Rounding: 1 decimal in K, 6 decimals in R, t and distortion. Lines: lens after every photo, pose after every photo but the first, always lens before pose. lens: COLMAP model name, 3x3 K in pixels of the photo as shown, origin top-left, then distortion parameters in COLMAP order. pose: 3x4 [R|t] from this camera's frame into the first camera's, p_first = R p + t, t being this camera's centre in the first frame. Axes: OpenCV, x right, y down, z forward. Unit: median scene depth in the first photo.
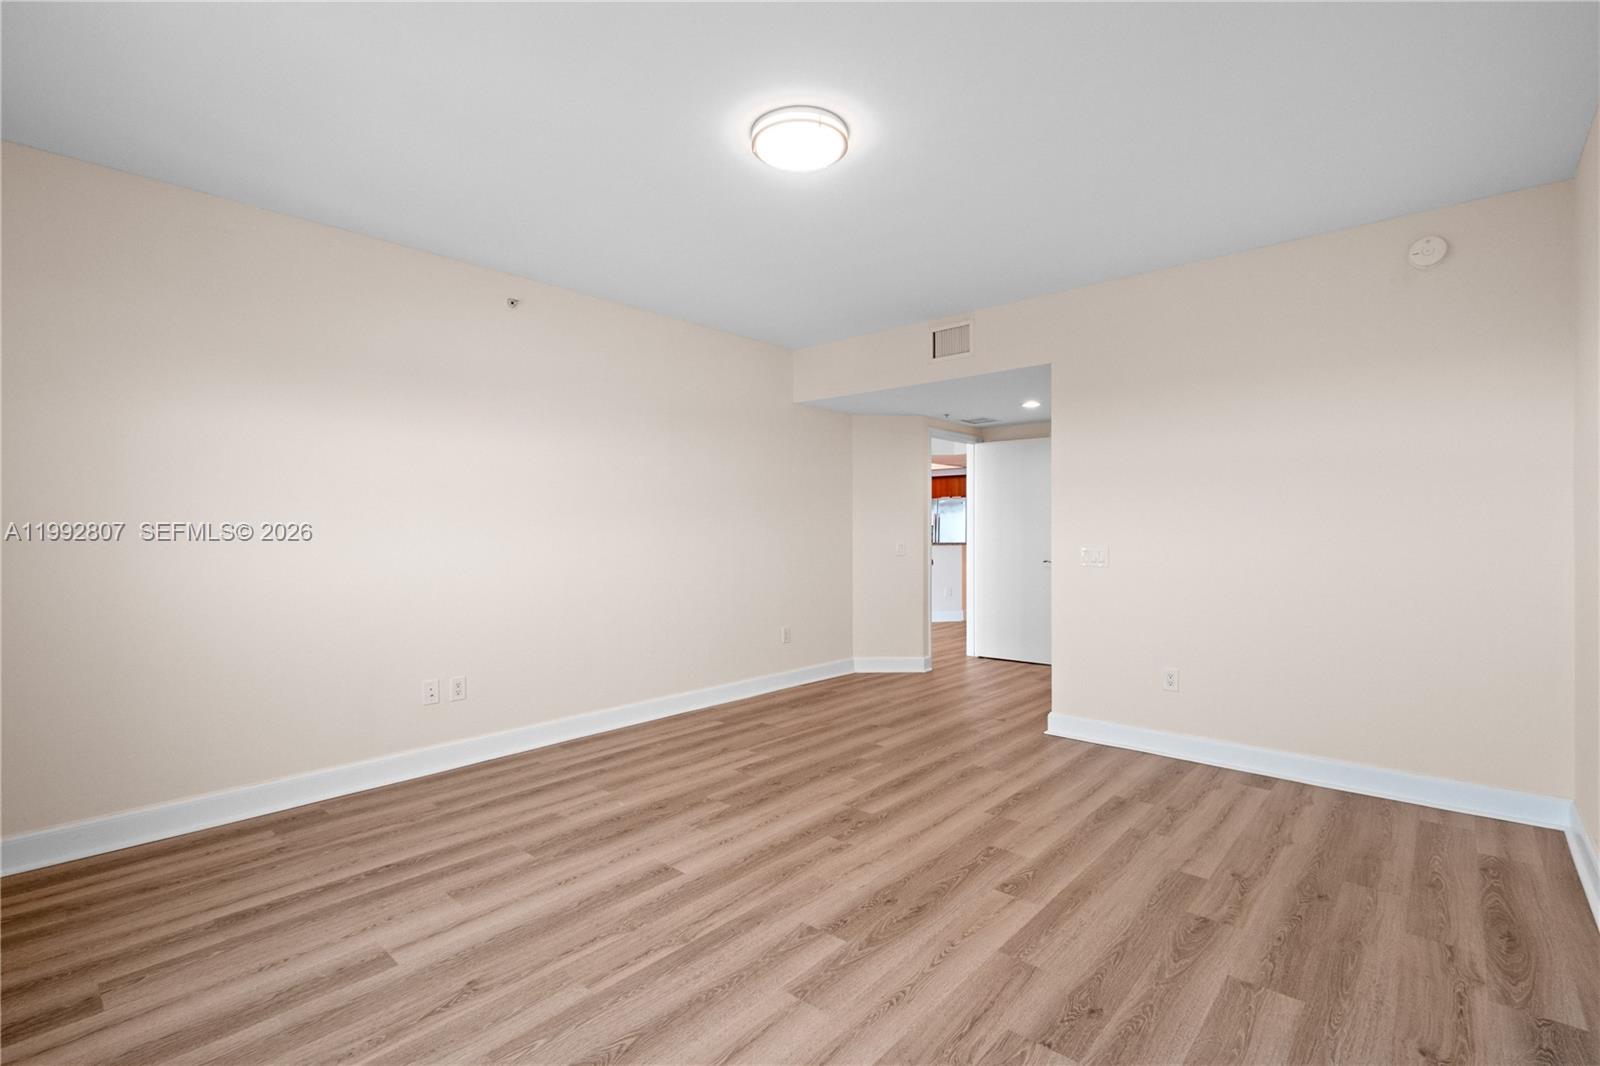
lens RADIAL K [[735.3, 0, 800.0], [0, 735.3, 533.0], [0, 0, 1]] dist [-0.003039, 0.000452]
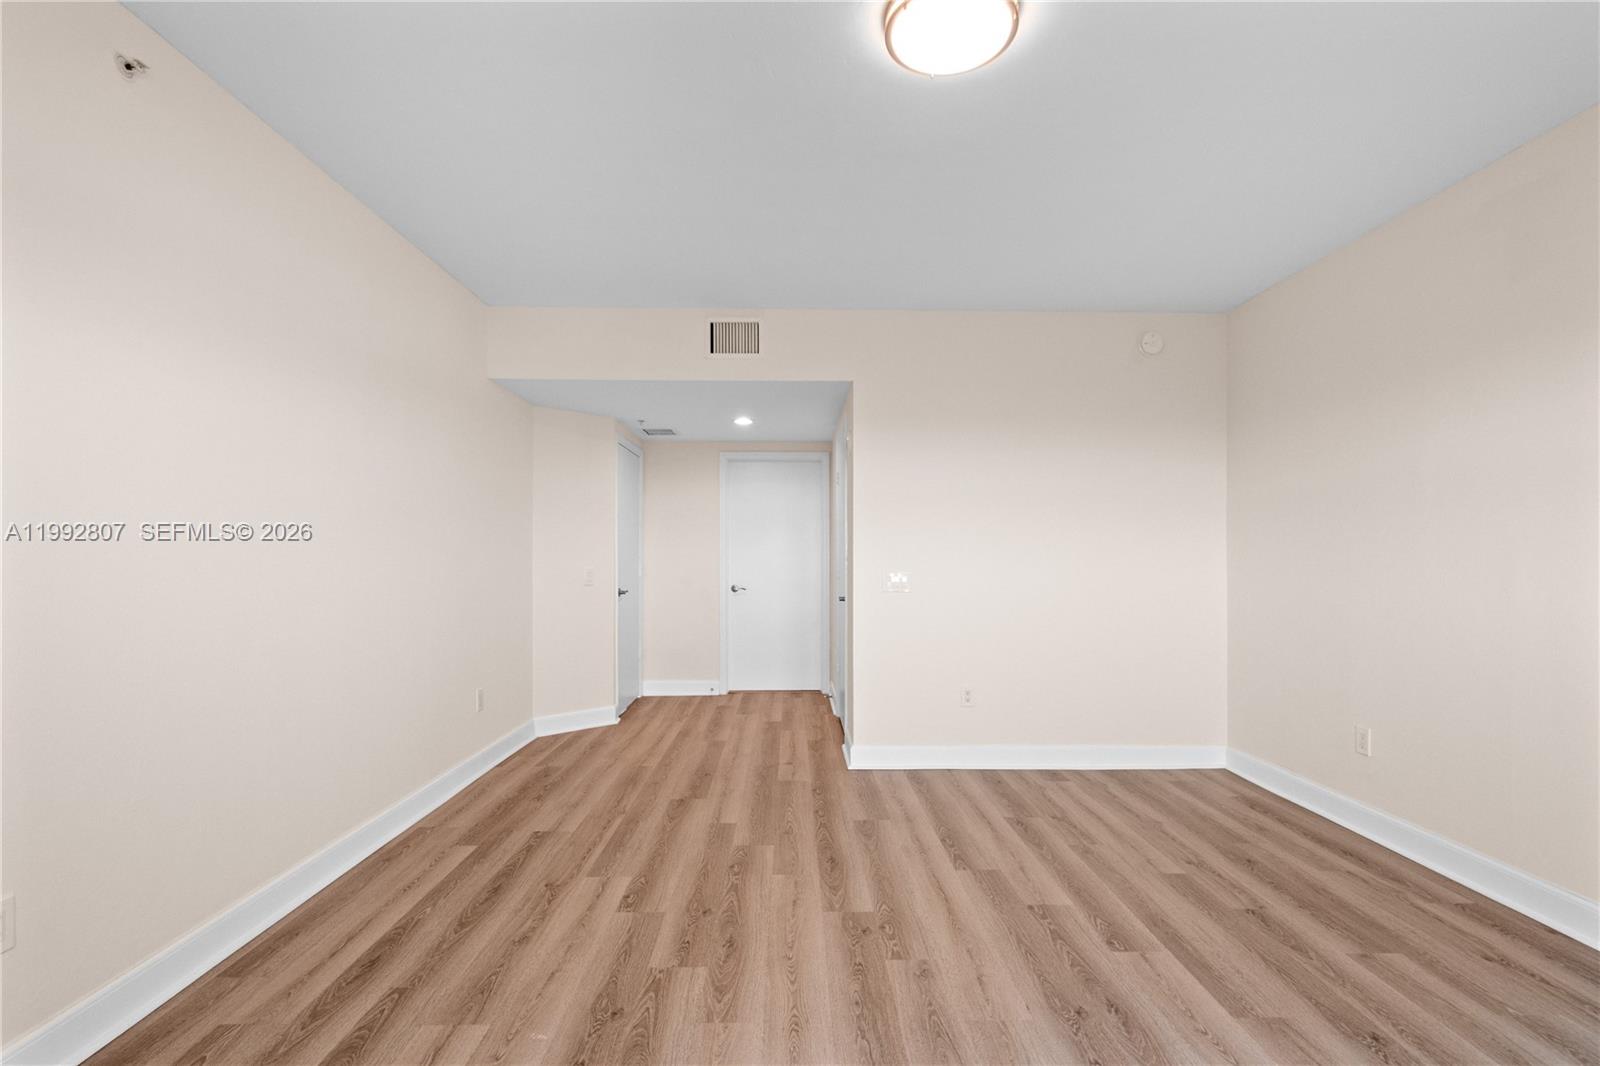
lens RADIAL K [[745.0, 0, 804.1], [0, 745.0, 548.5], [0, 0, 1]] dist [-0.002091, 0.000670]
pose [[0.734592, 0.011152, 0.678418, -0.517235], [-0.002019, 0.999896, -0.014251, 0.002111], [-0.678506, 0.009099, 0.734538, 0.467471]]
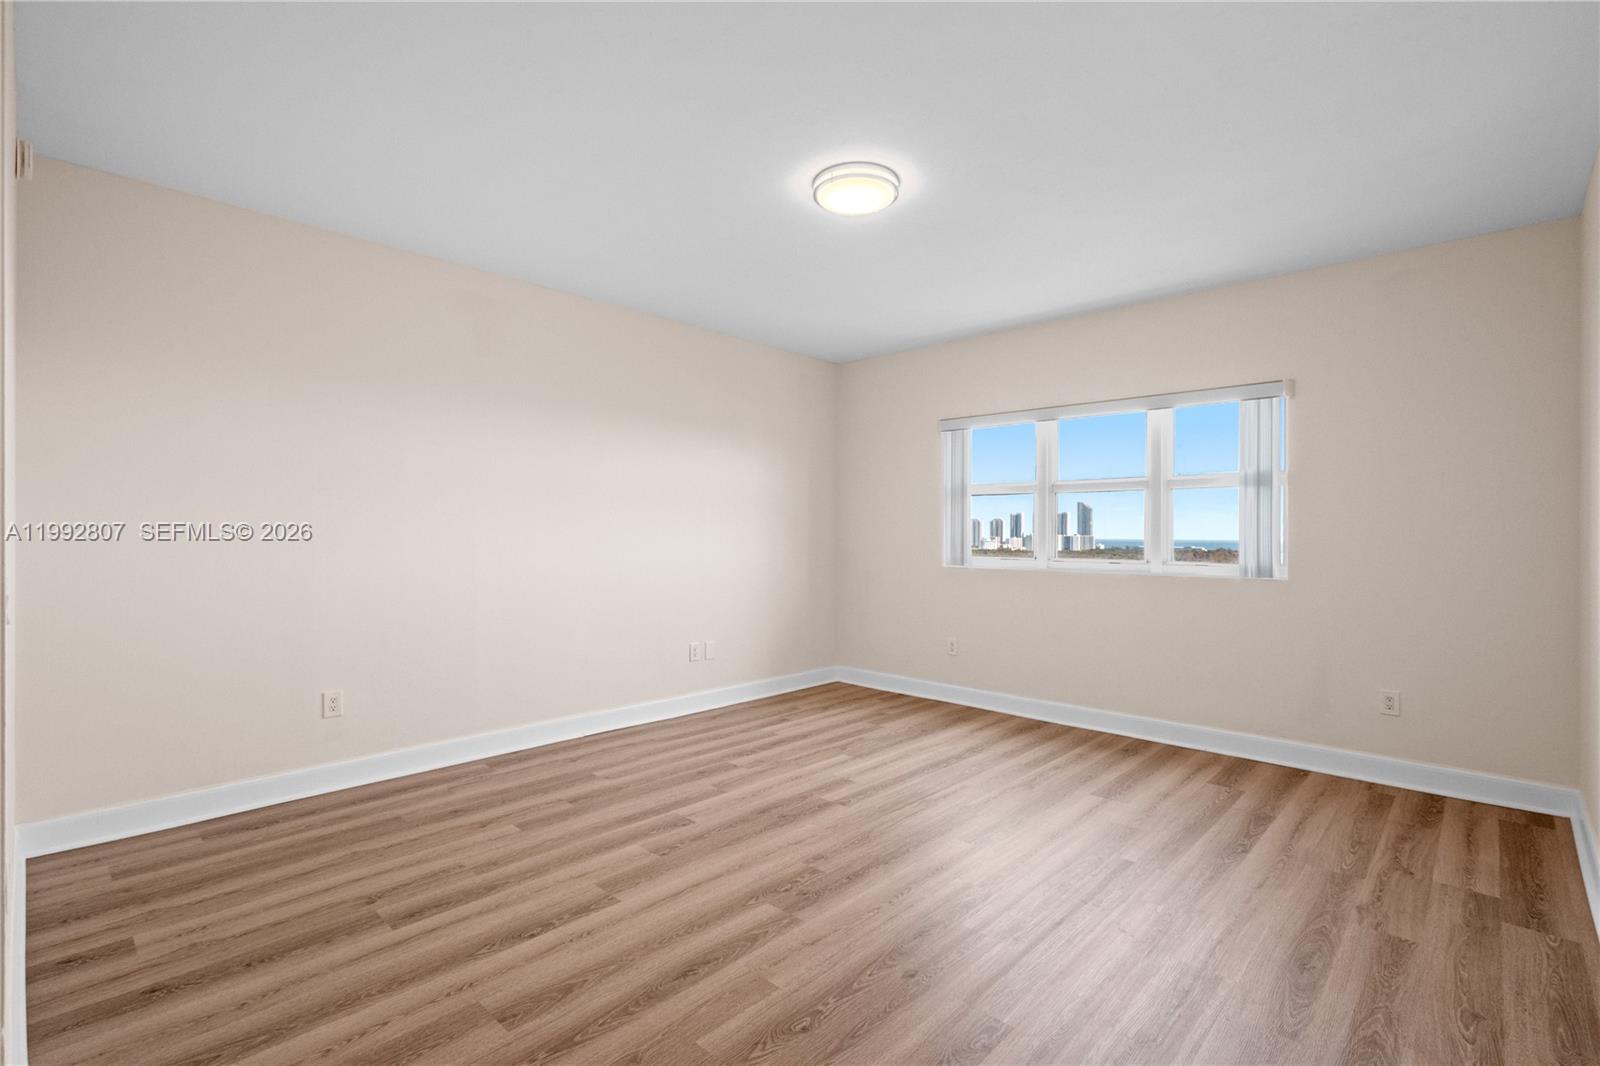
lens RADIAL K [[730.4, 0, 802.7], [0, 730.4, 534.0], [0, 0, 1]] dist [-0.002042, -0.000171]
pose [[-0.999669, -0.002529, 0.025609, 0.043509], [-0.002480, 0.999995, 0.001946, -0.004521], [-0.025614, 0.001882, -0.999670, 1.797370]]
